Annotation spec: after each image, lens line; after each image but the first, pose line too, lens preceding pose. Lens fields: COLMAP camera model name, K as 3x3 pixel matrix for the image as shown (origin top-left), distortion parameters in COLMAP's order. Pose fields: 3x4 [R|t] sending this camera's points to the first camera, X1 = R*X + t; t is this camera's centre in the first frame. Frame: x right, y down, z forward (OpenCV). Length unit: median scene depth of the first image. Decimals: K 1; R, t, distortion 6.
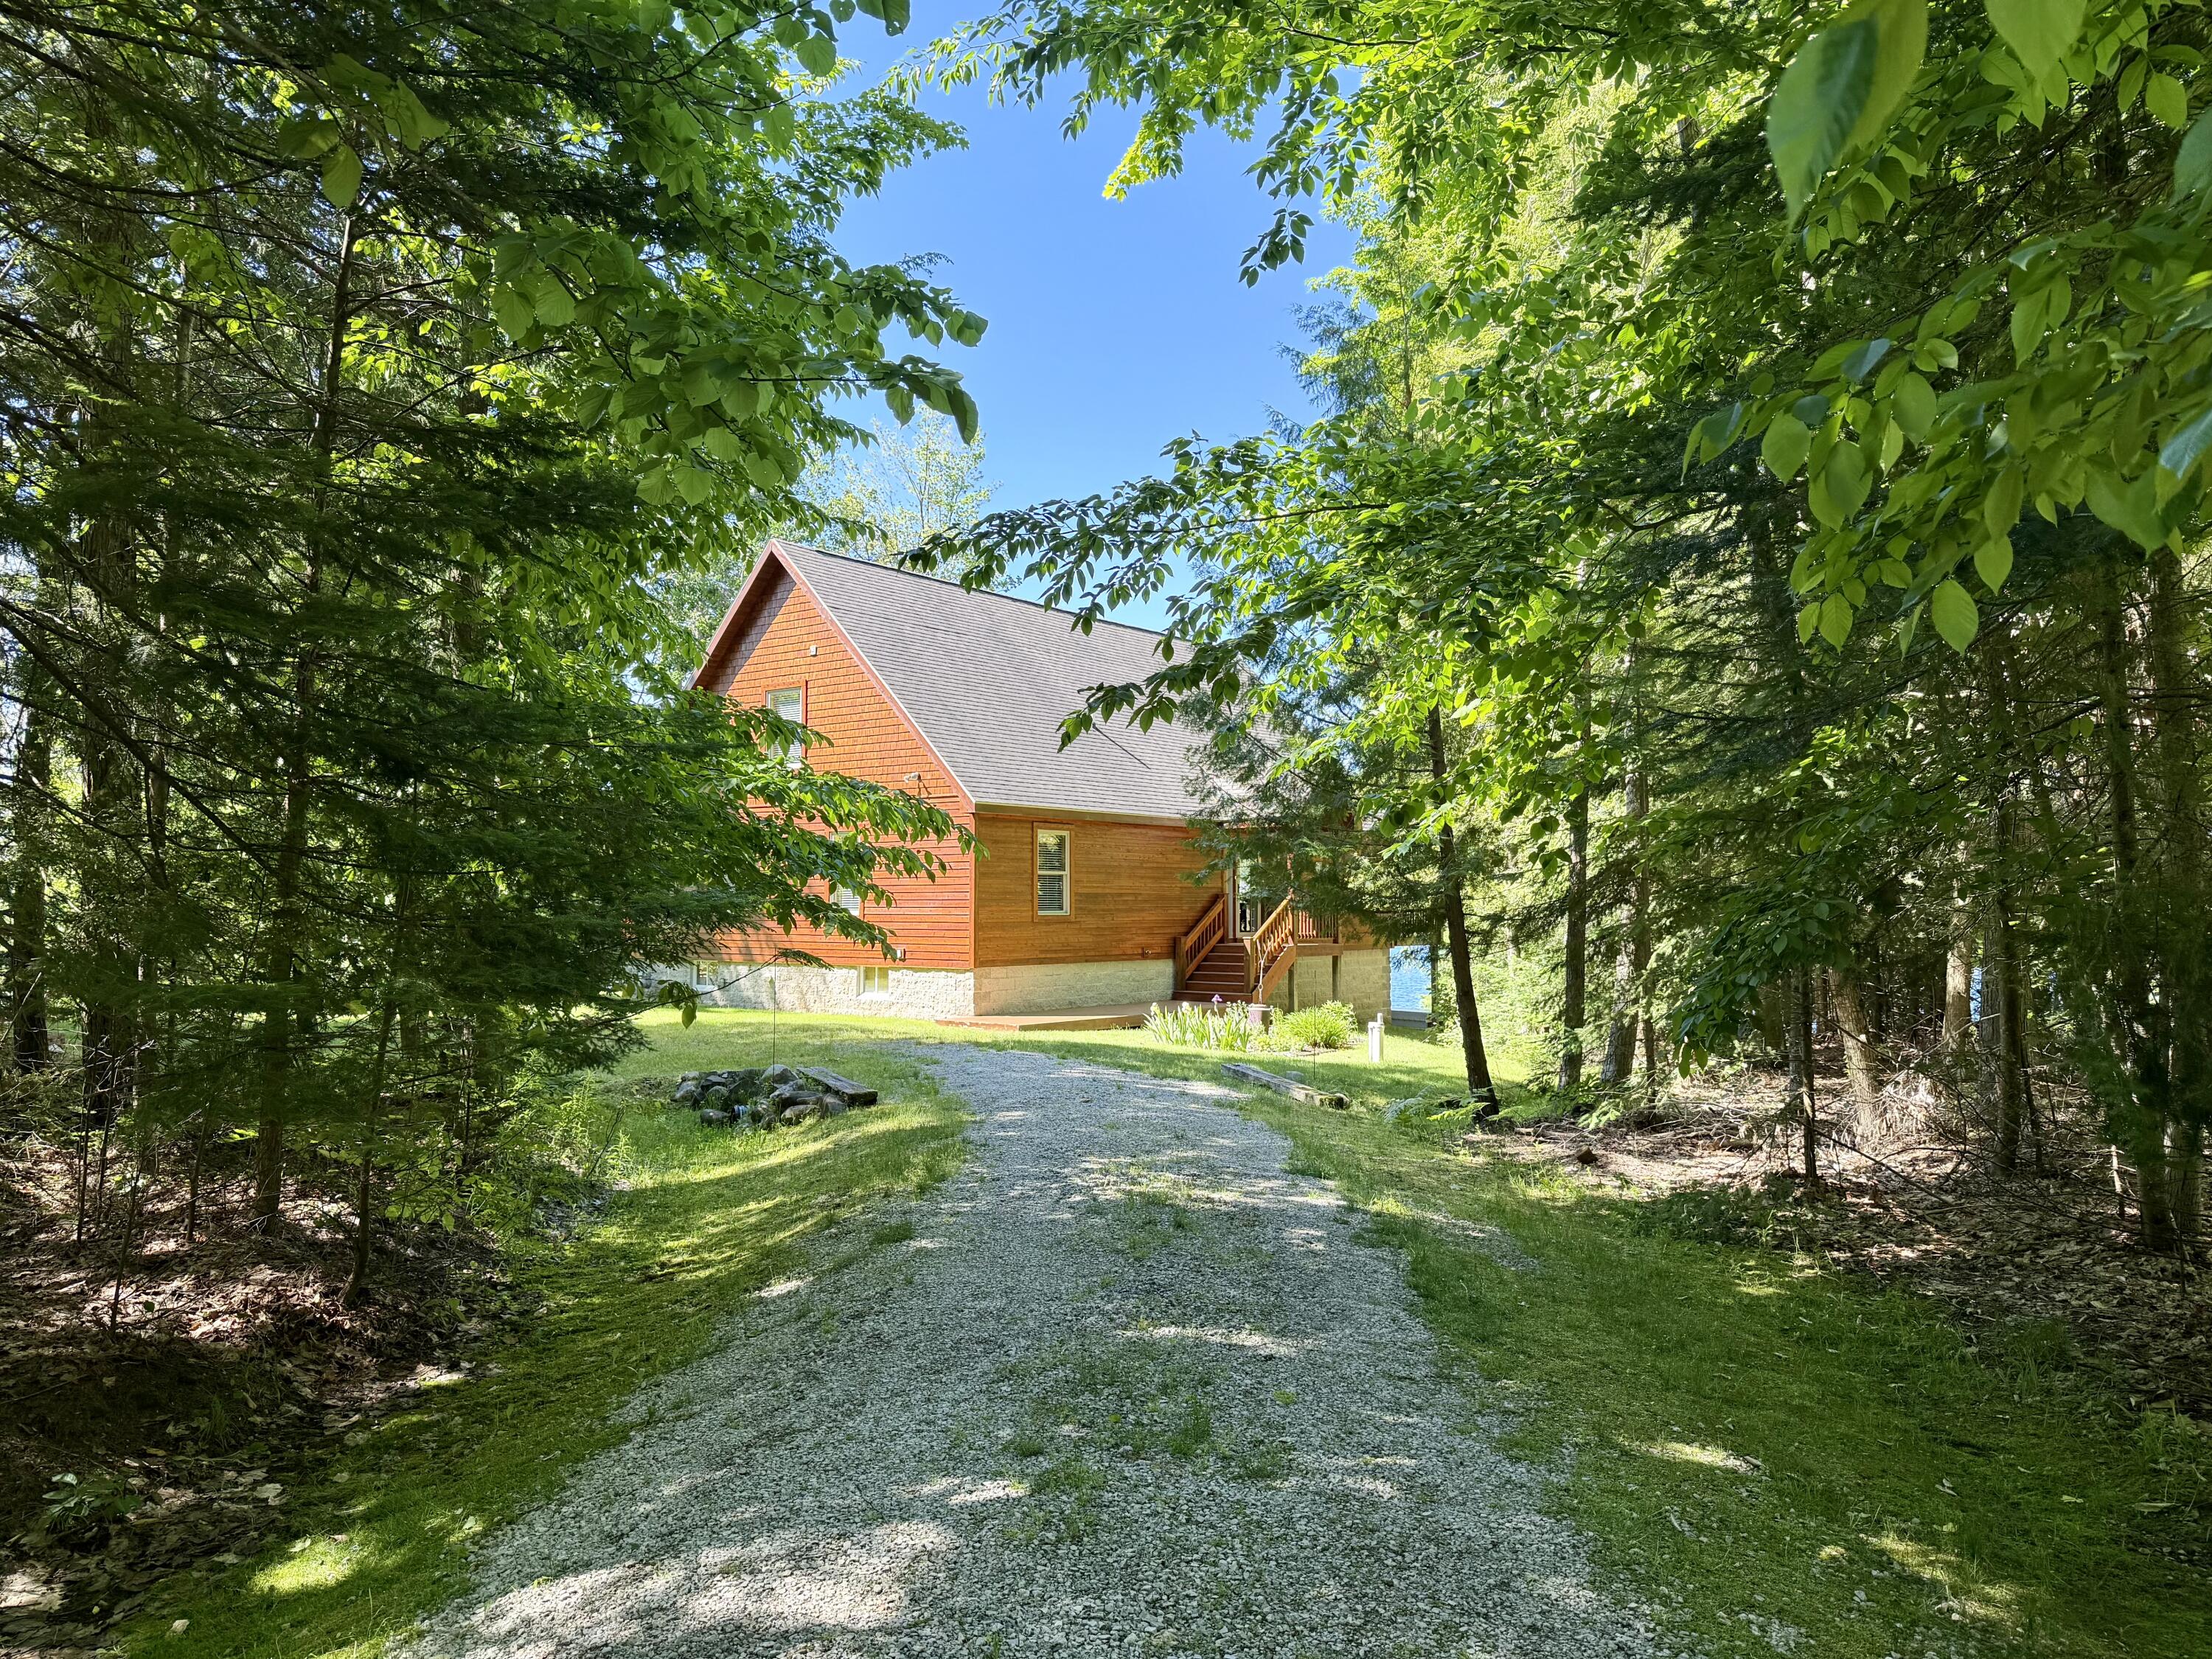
lens RADIAL K [[1549.4, 0, 1106.0], [0, 1549.4, 829.5], [0, 0, 1]] dist [0.000712, 0.000002]
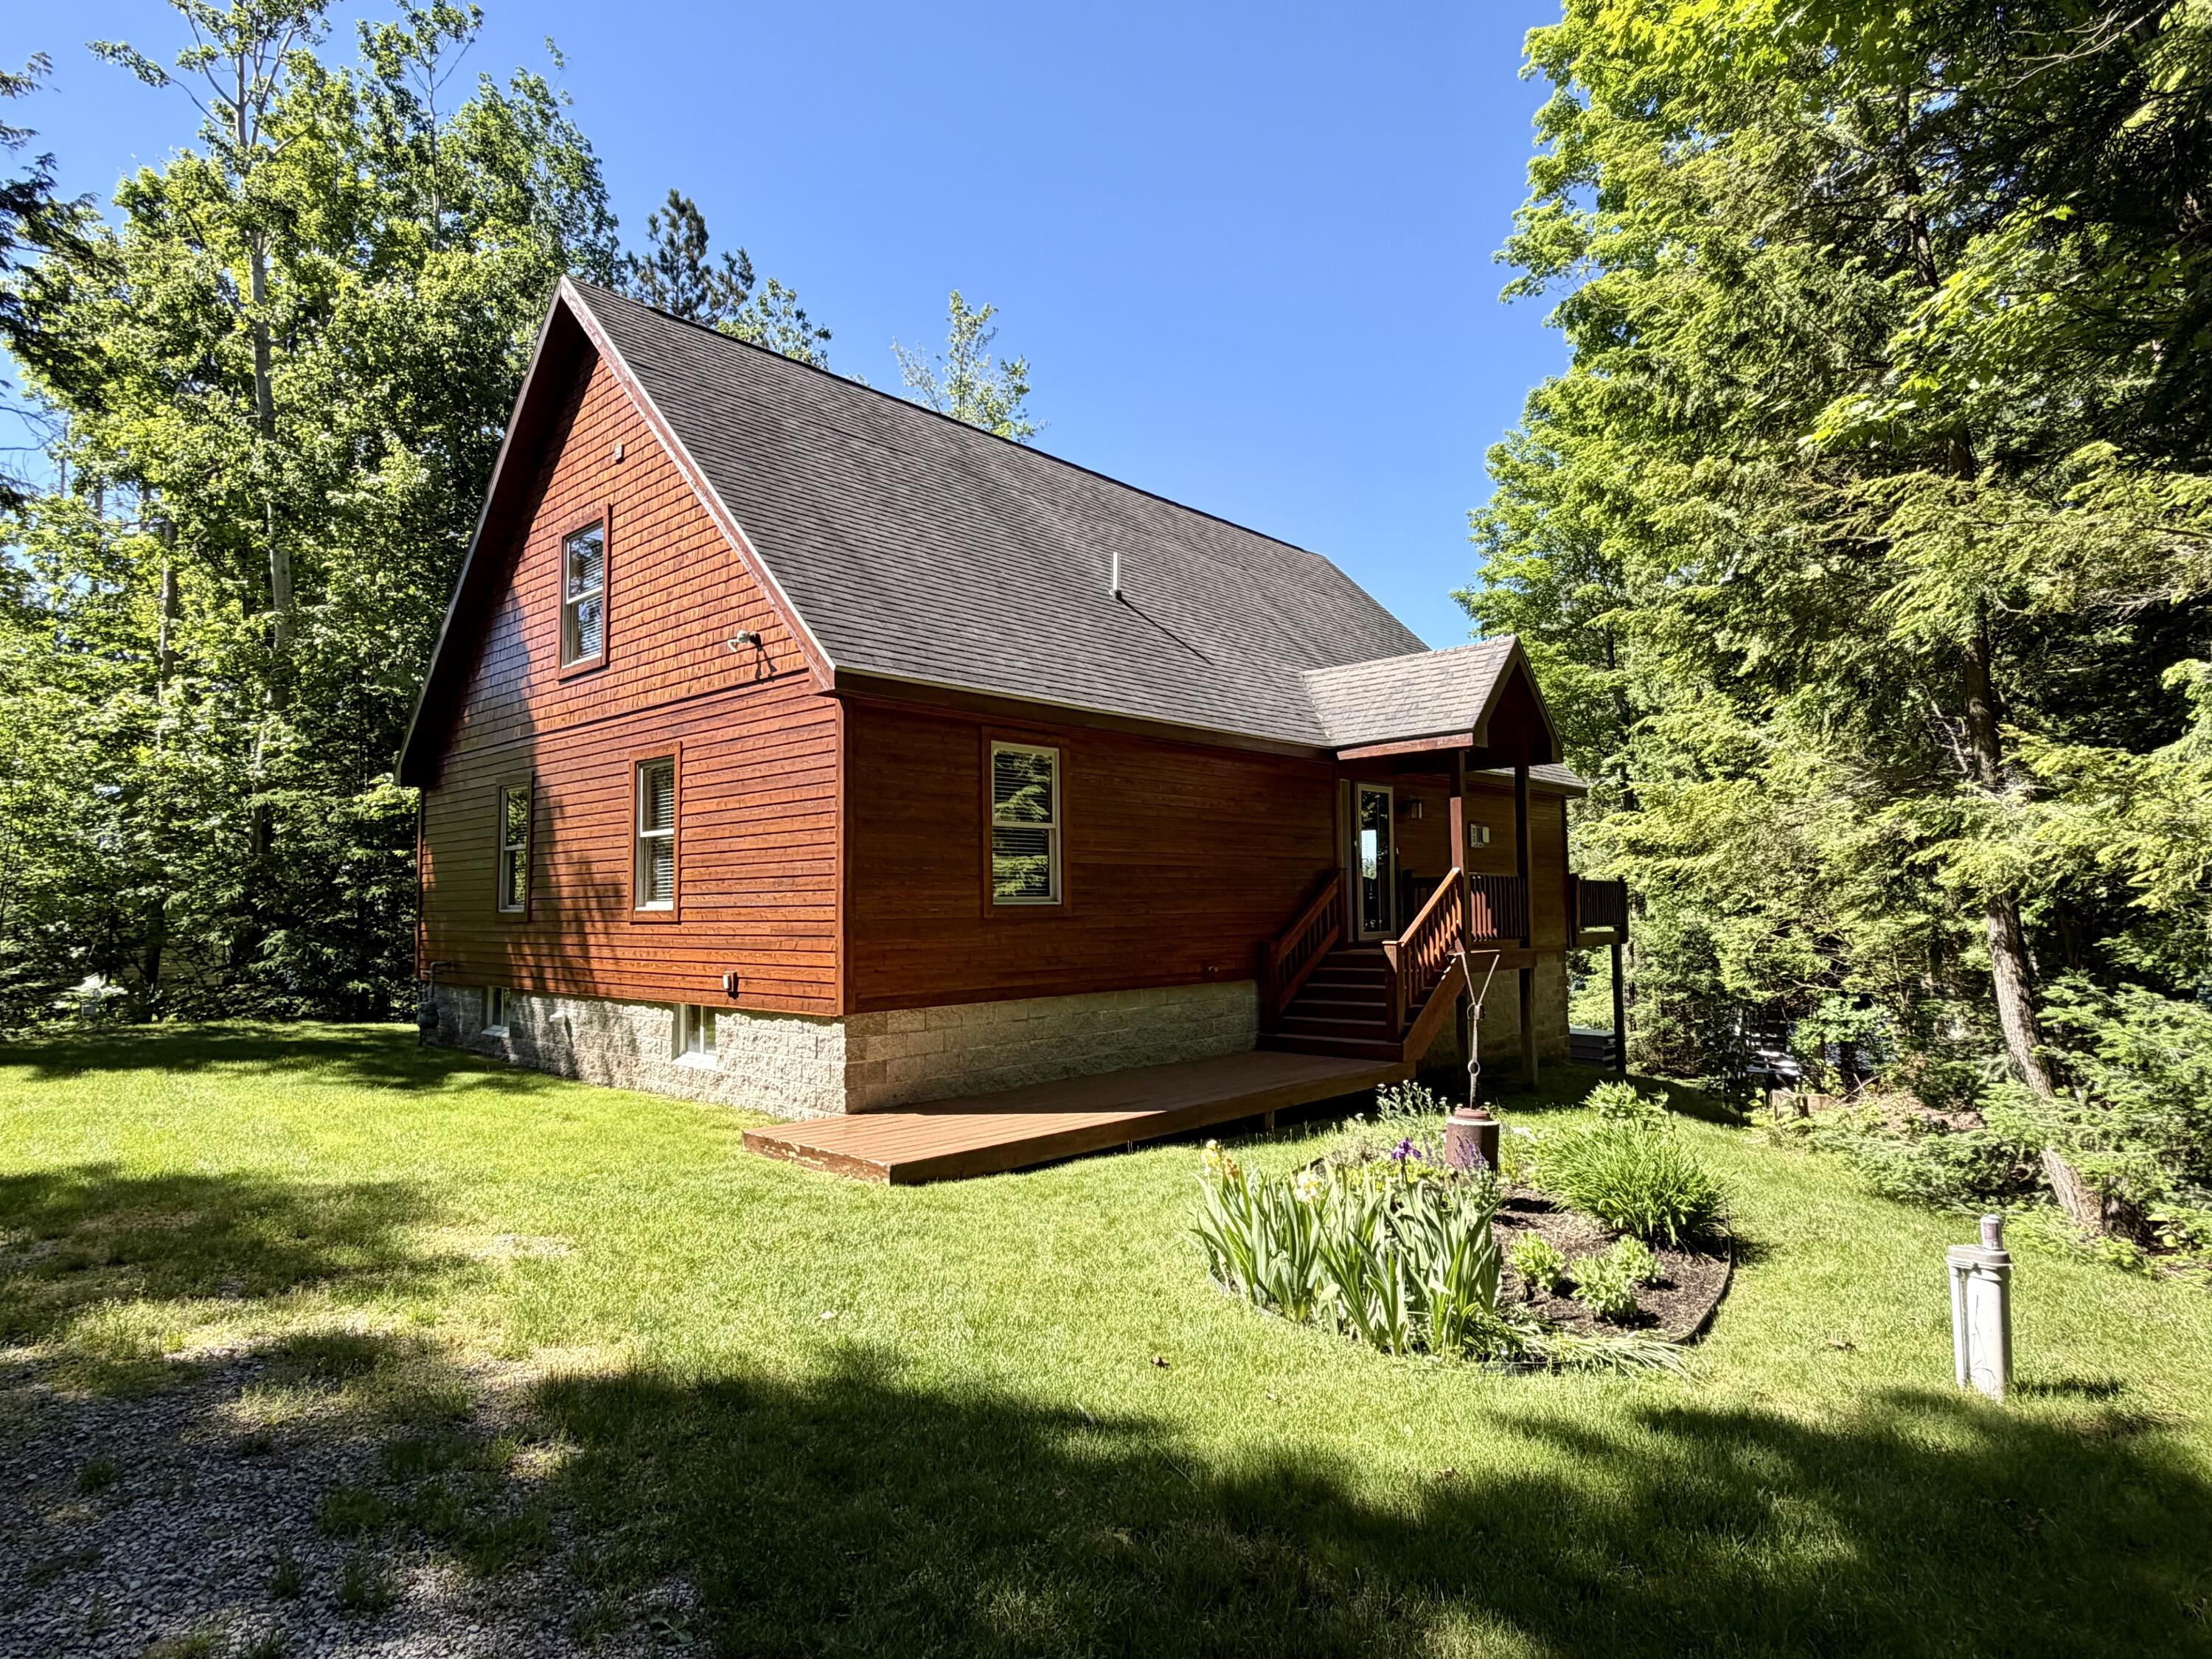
lens RADIAL K [[1225.5, 0, 1106.0], [0, 1225.5, 829.5], [0, 0, 1]] dist [-0.017631, 0.000251]
pose [[0.997260, -0.016029, -0.072213, 0.021303], [0.015084, 0.999794, -0.013612, 0.033443], [0.072416, 0.012486, 0.997296, 0.550580]]
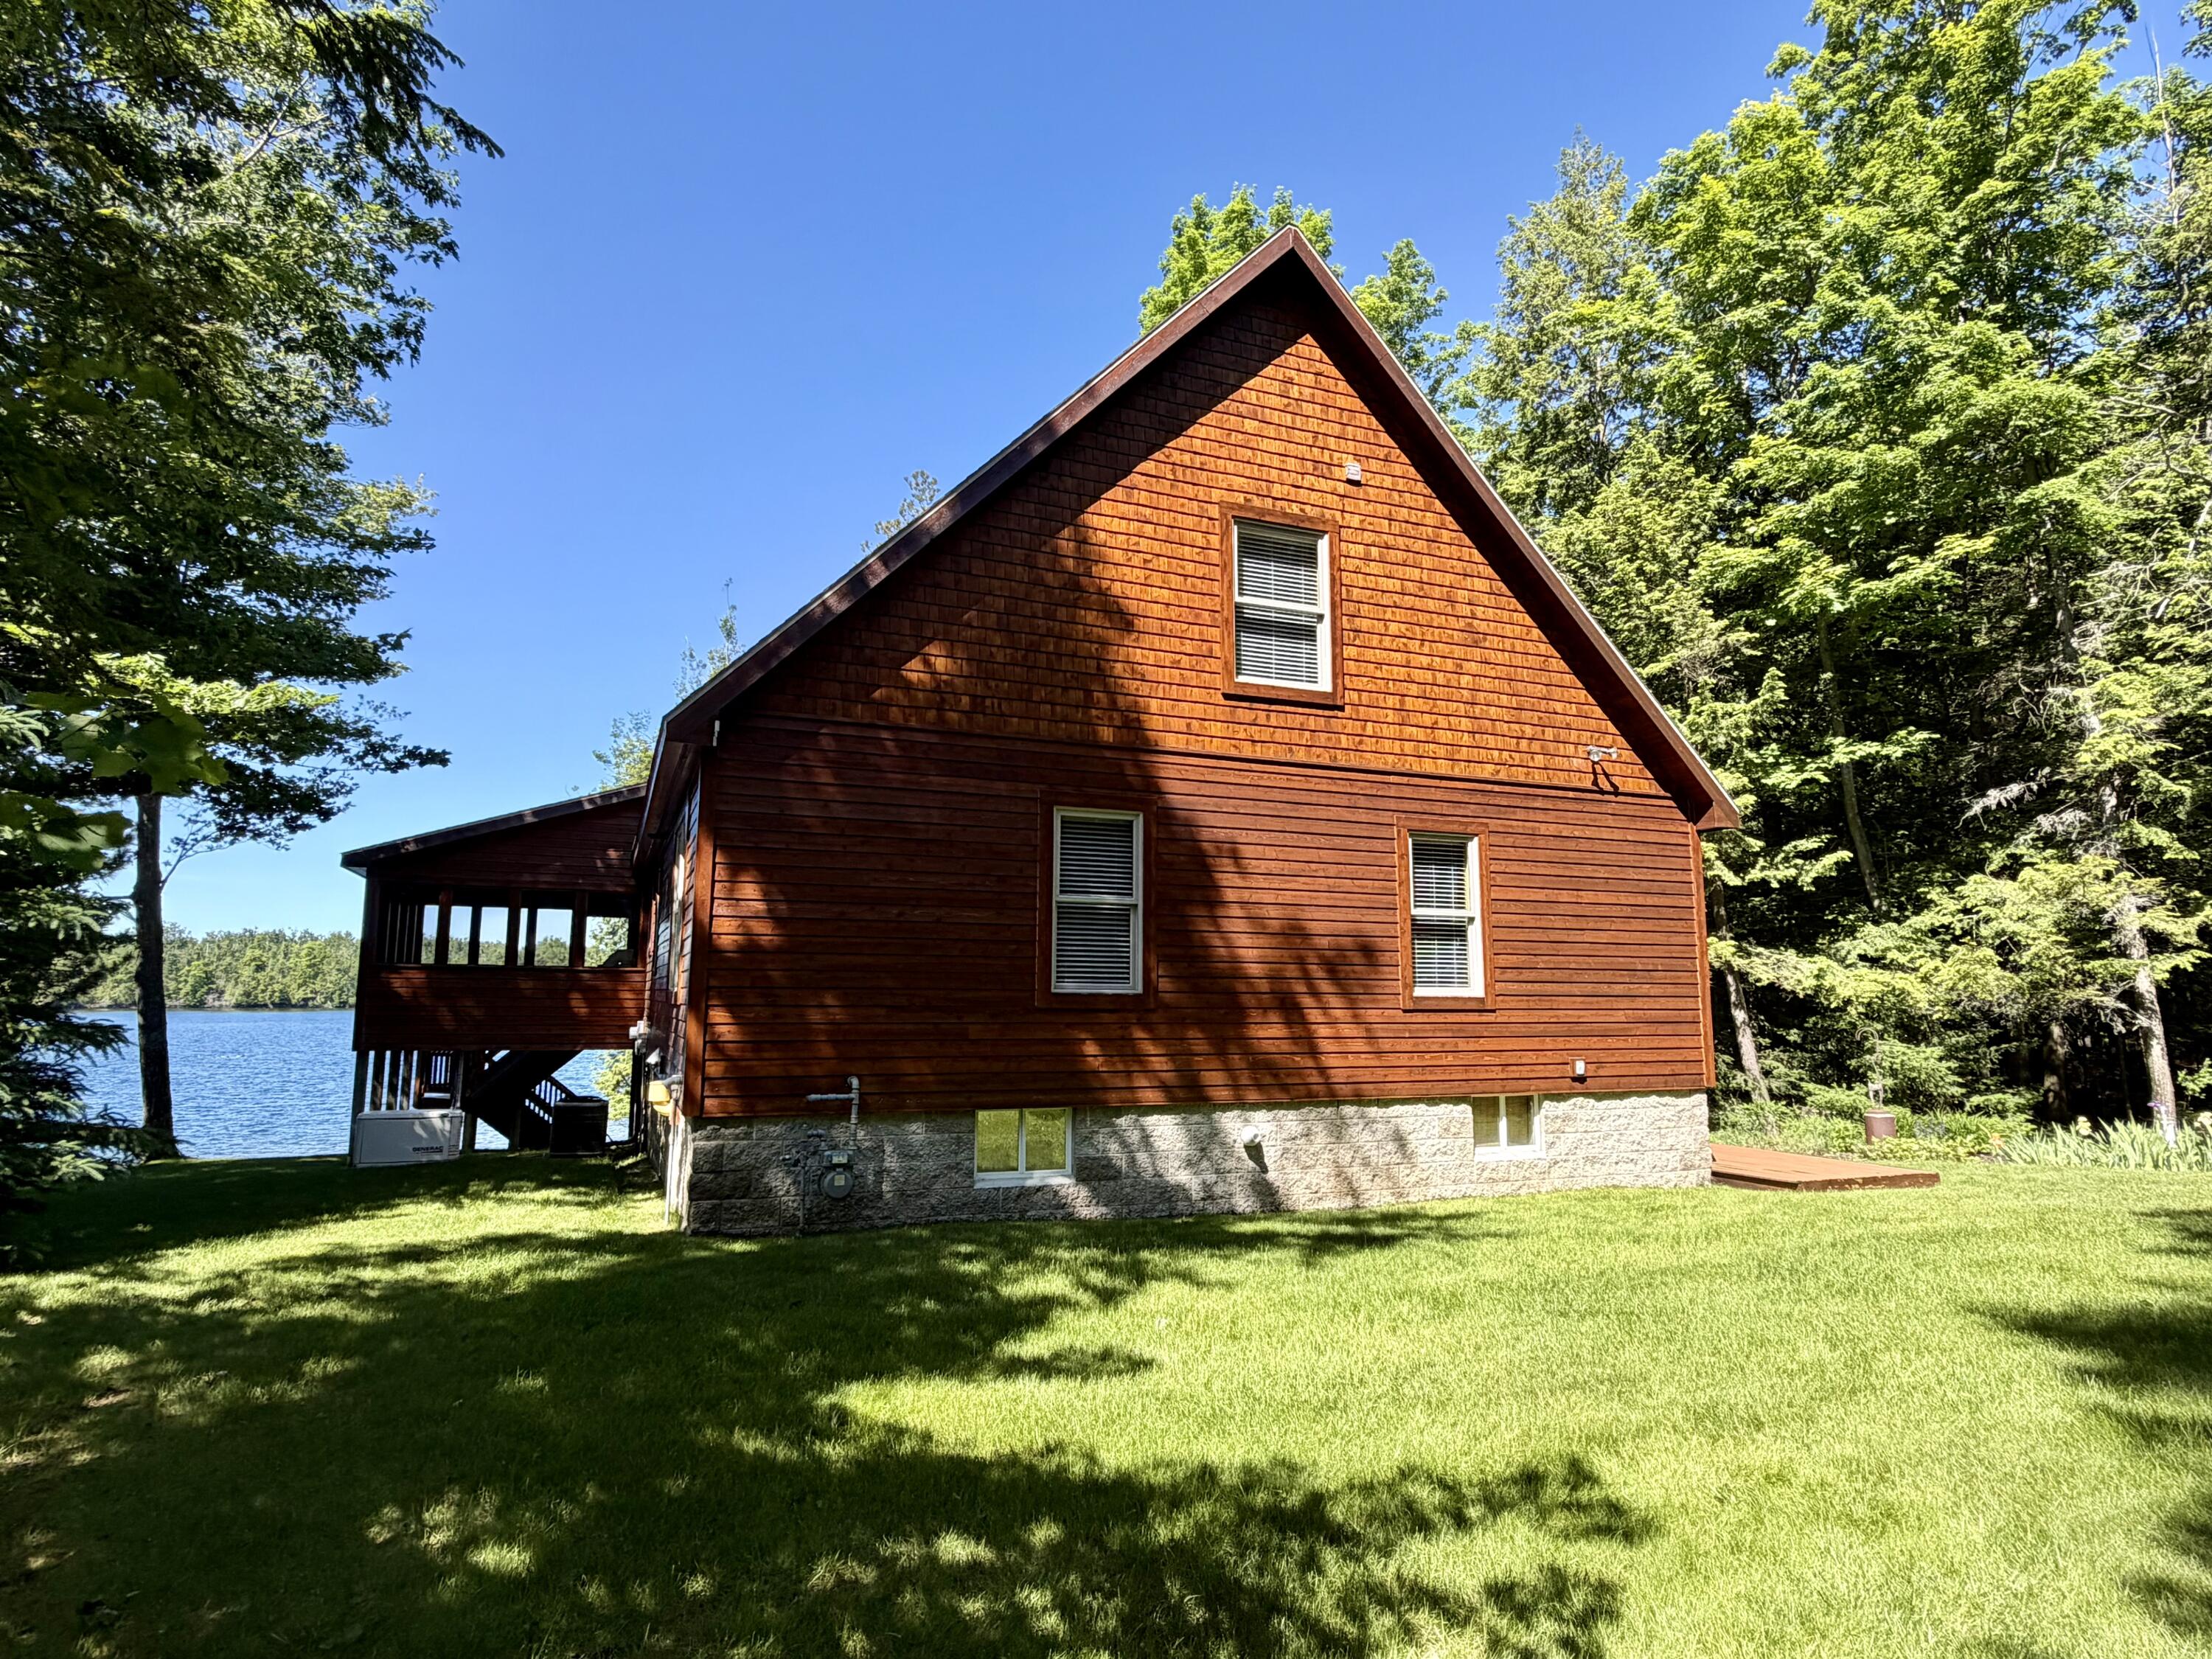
lens RADIAL K [[1225.5, 0, 1106.0], [0, 1225.5, 829.5], [0, 0, 1]] dist [-0.017631, 0.000251]
pose [[0.487217, 0.122246, 0.864682, -0.546107], [-0.049636, 0.992430, -0.112338, 0.049012], [-0.871869, 0.011814, 0.489596, 0.856963]]
